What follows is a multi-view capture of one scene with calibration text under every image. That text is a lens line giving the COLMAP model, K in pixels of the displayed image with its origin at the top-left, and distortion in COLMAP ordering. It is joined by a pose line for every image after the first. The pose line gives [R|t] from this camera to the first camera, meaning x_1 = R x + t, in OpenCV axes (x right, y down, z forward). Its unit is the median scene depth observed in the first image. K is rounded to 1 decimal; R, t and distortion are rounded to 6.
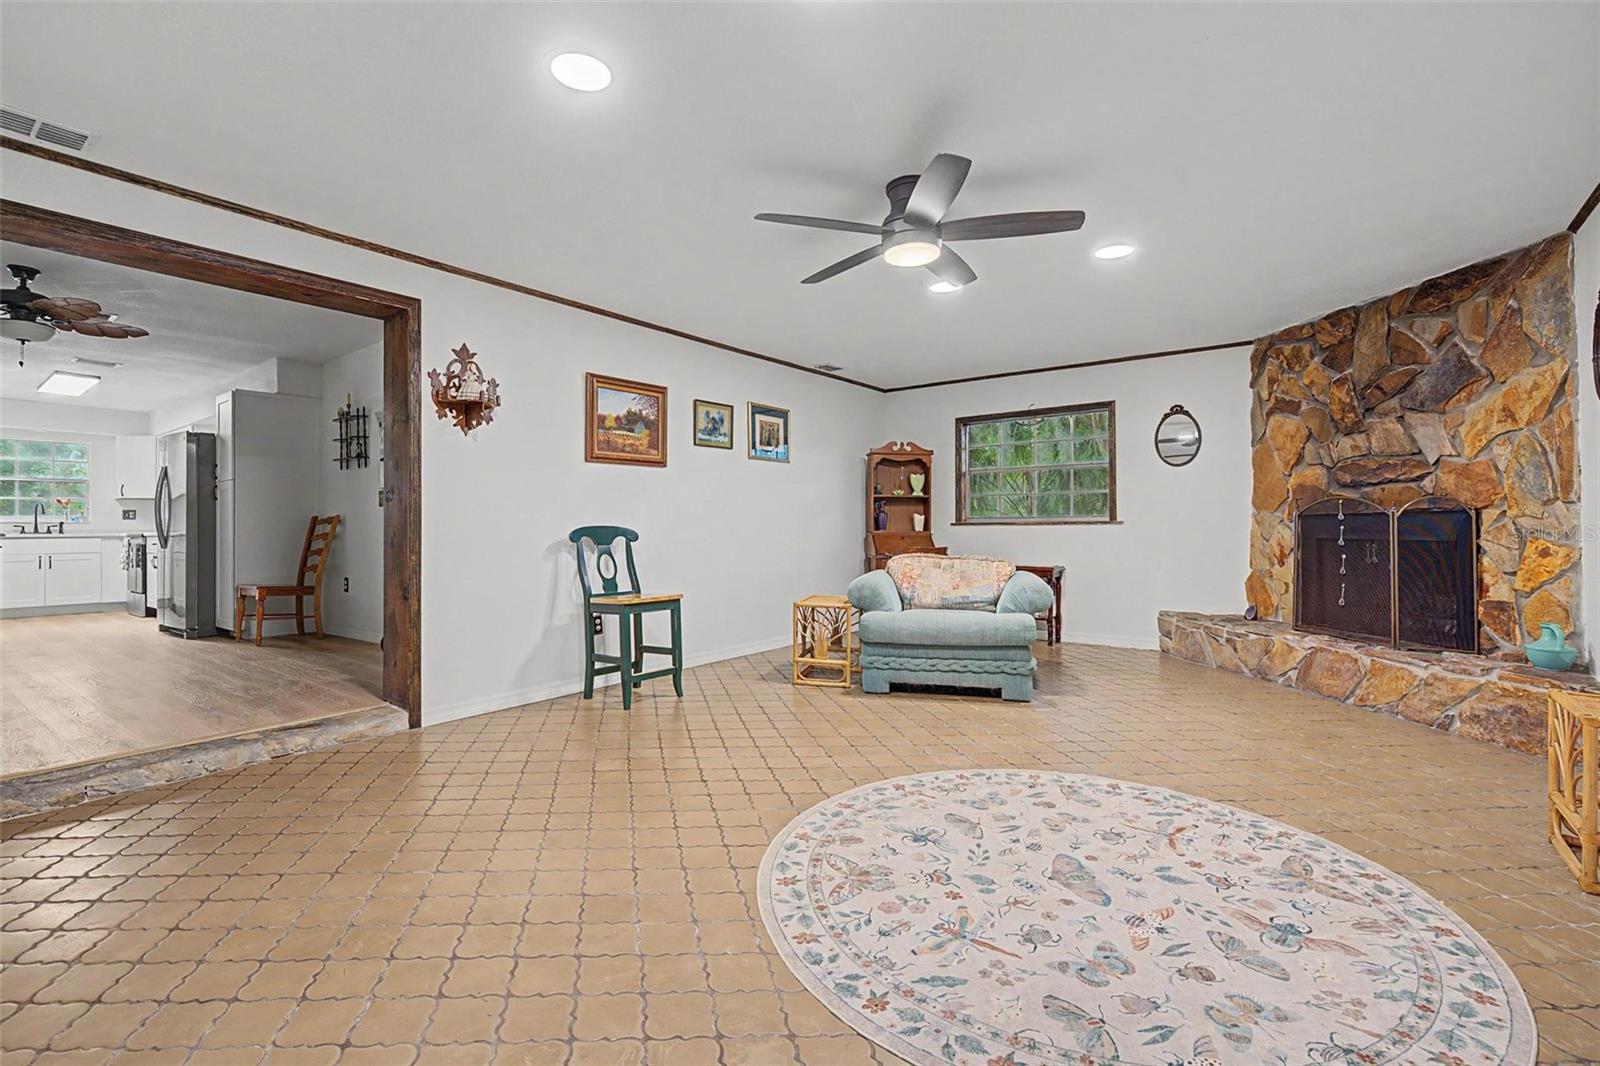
lens RADIAL K [[720.9, 0, 797.6], [0, 720.9, 525.3], [0, 0, 1]] dist [-0.000682, -0.000272]
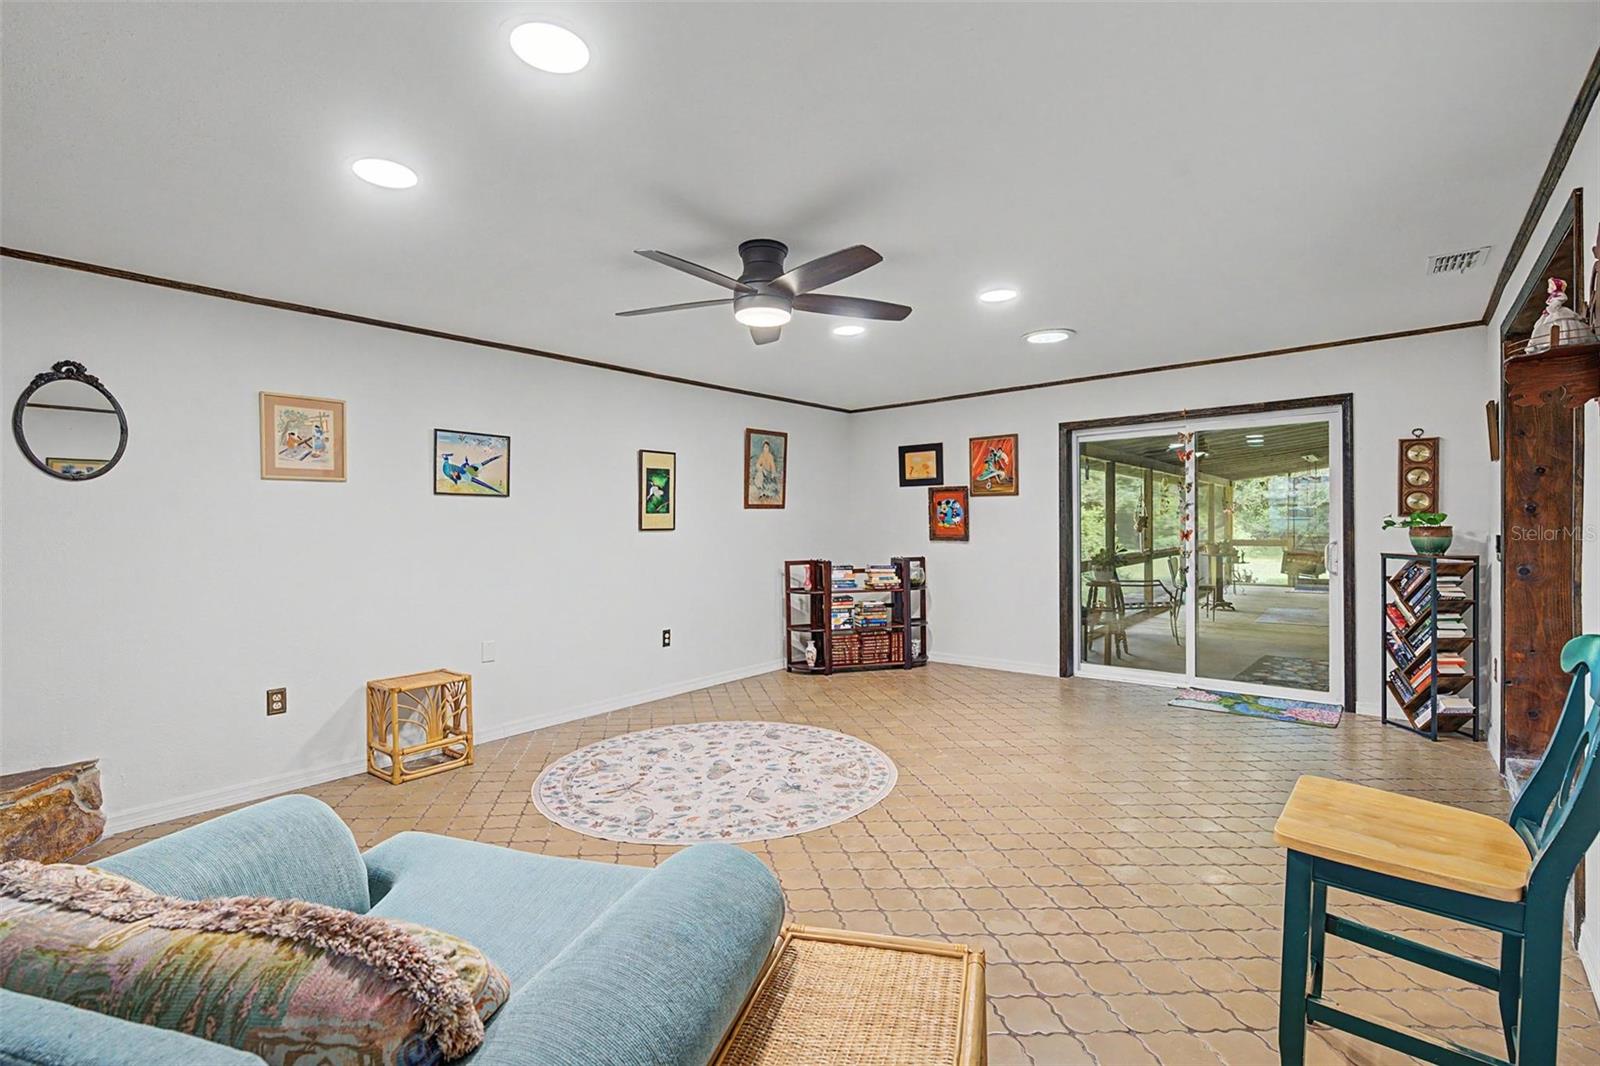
lens RADIAL K [[711.2, 0, 799.3], [0, 711.2, 528.2], [0, 0, 1]] dist [0.000013, -0.000240]
pose [[-0.999077, 0.019766, 0.038126, 0.049977], [0.019695, 0.999804, -0.002232, -0.050978], [-0.038162, -0.001479, -0.999270, 1.300512]]
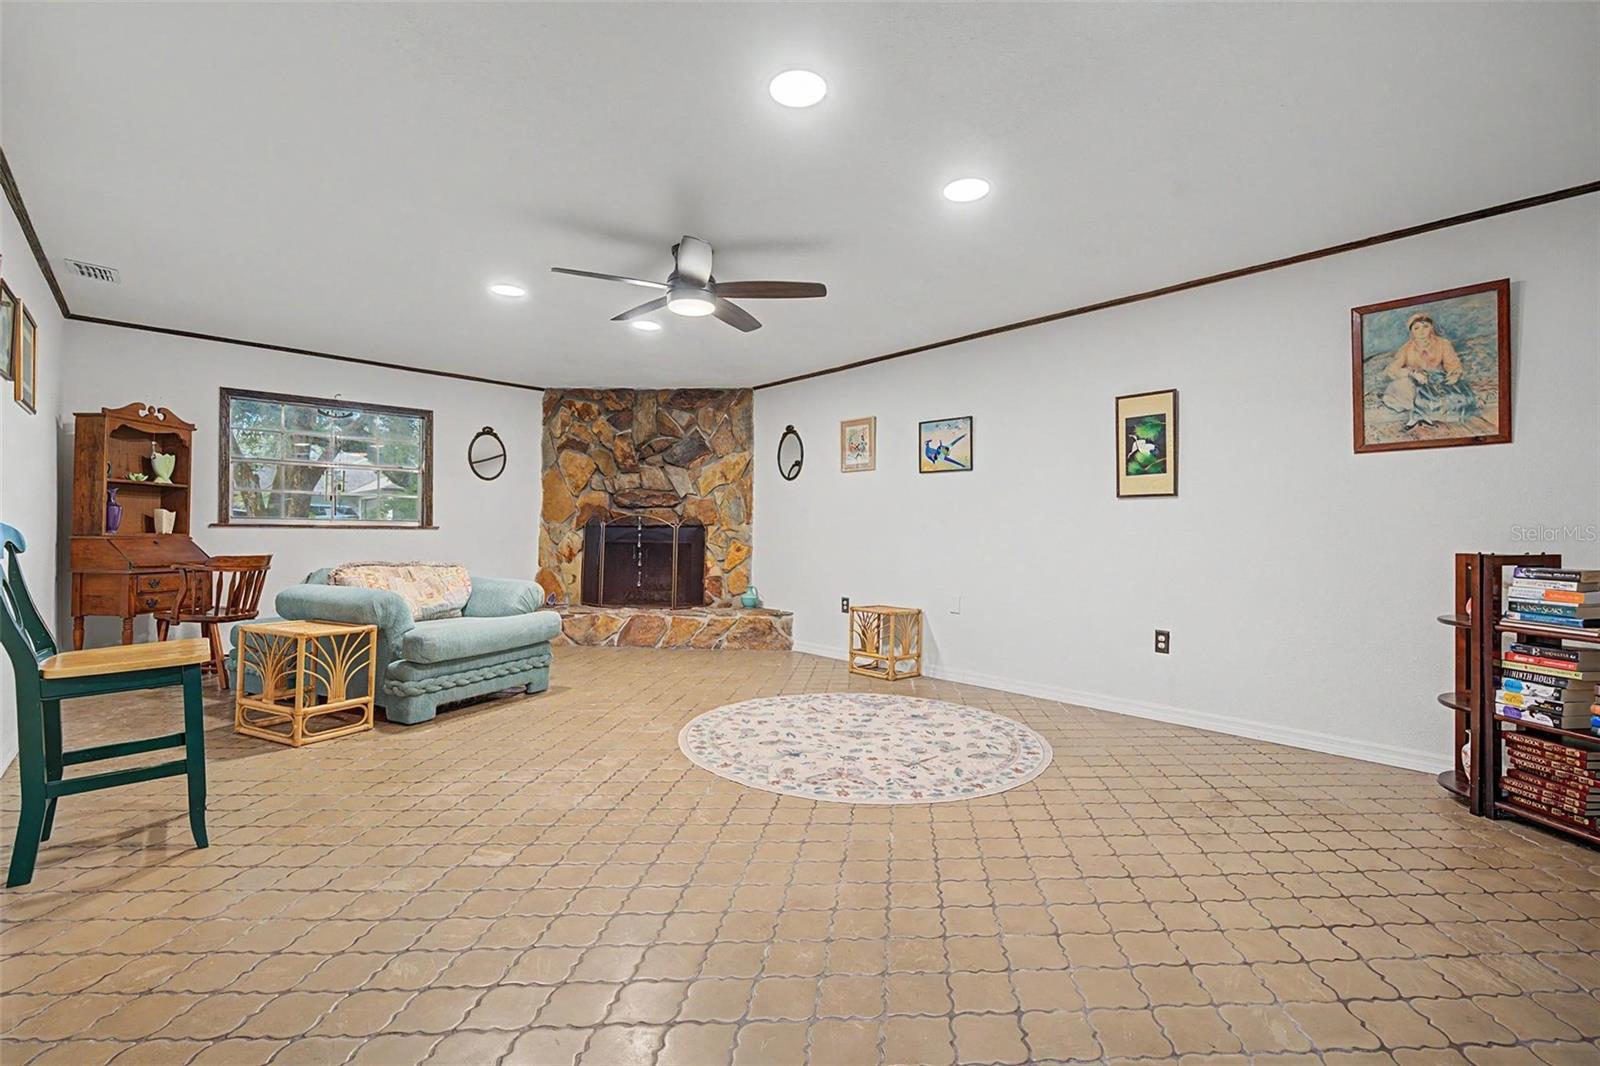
lens RADIAL K [[700.7, 0, 800.0], [0, 700.7, 533.0], [0, 0, 1]] dist [0.000689, -0.000003]
pose [[0.176537, 0.009999, 0.984243, -0.625777], [-0.014866, 0.999861, -0.007491, 0.004851], [-0.984182, -0.013309, 0.176662, 0.396632]]
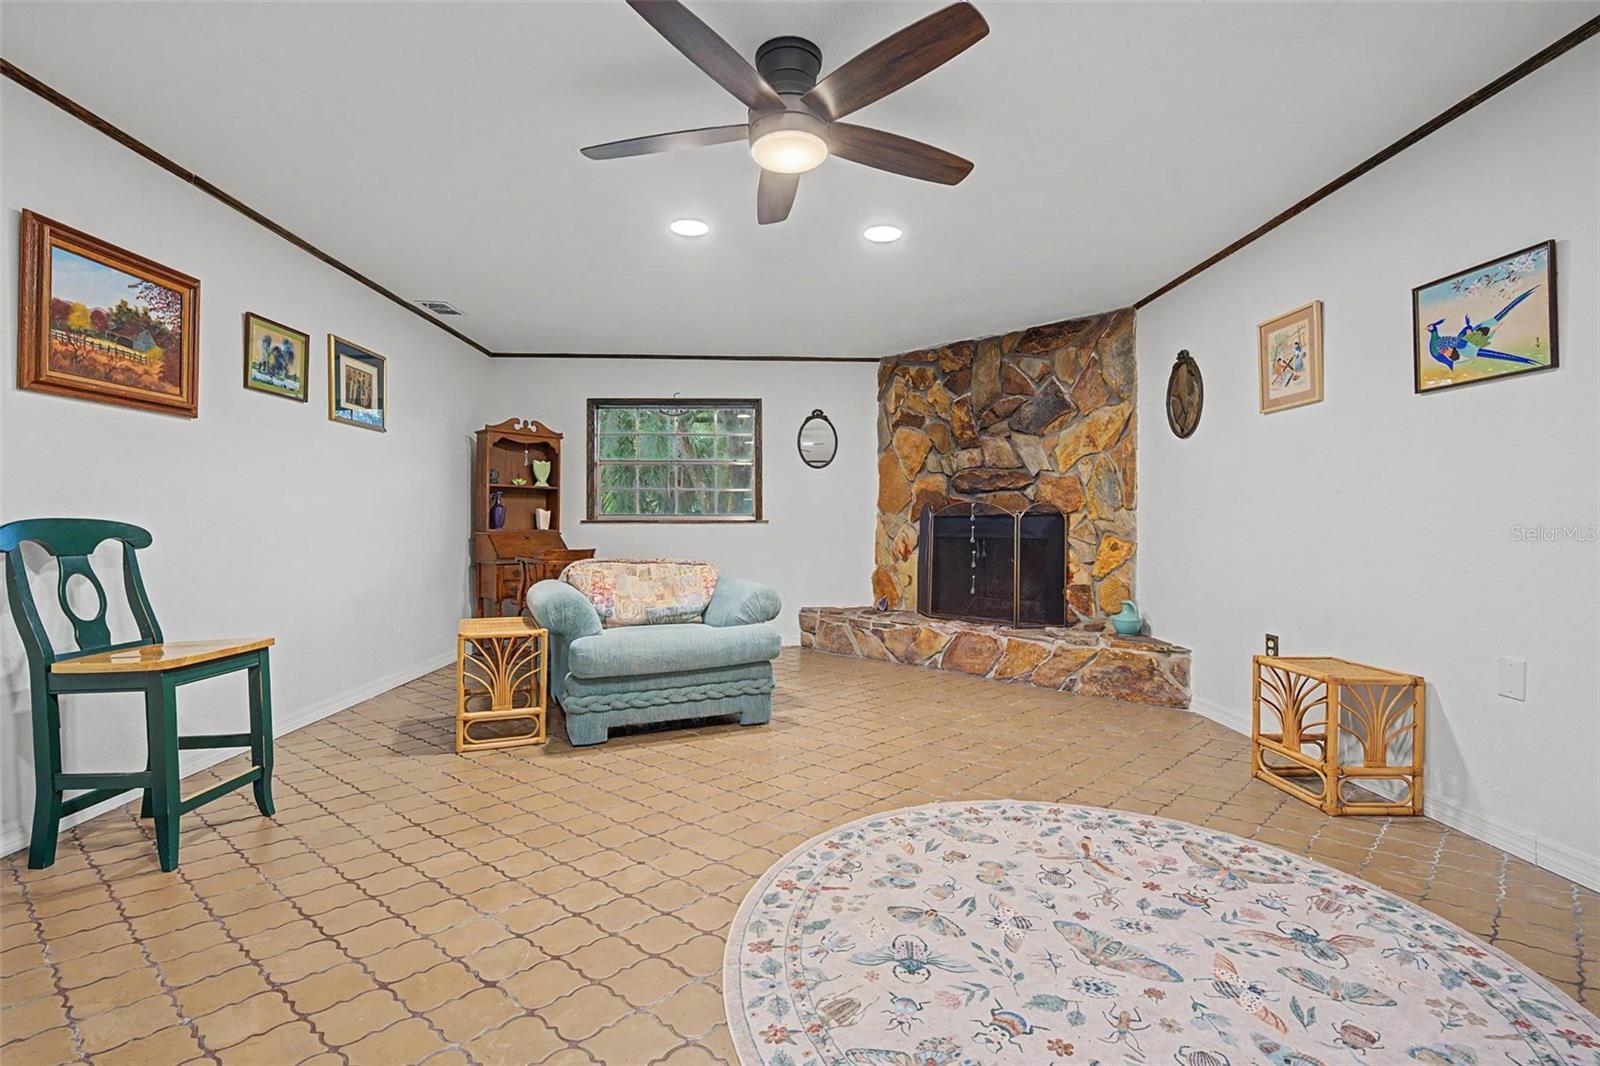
lens RADIAL K [[711.2, 0, 799.3], [0, 711.2, 528.2], [0, 0, 1]] dist [0.000013, -0.000240]
pose [[0.773152, 0.003311, 0.634212, -0.189139], [-0.006780, 0.999972, 0.003045, 0.002745], [-0.634185, -0.006654, 0.773153, 0.280893]]
